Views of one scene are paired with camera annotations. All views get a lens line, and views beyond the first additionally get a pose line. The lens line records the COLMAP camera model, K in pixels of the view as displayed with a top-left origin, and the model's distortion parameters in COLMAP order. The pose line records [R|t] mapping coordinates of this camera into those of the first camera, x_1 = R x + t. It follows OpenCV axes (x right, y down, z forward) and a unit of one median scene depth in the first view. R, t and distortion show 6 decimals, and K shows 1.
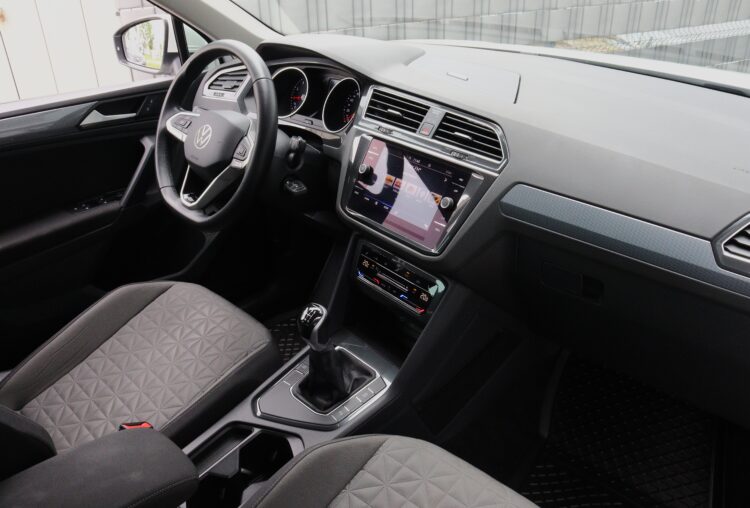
lens RADIAL K [[636.8, 0, 375.0], [0, 636.8, 254.0], [0, 0, 1]] dist [-0.038633, 0.009616]
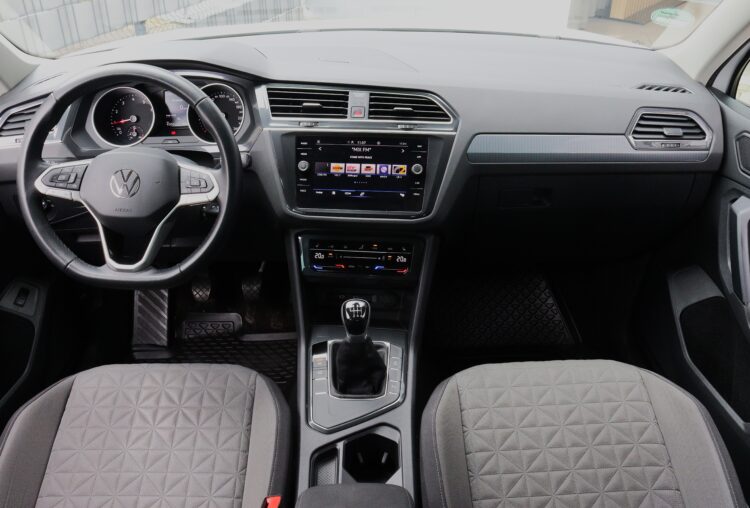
lens RADIAL K [[636.8, 0, 375.0], [0, 636.8, 254.0], [0, 0, 1]] dist [-0.038633, 0.009616]
pose [[0.705768, -0.357534, 0.611605, -0.631522], [0.329268, 0.929944, 0.163668, -0.138205], [-0.627275, 0.085870, 0.774049, 0.170446]]
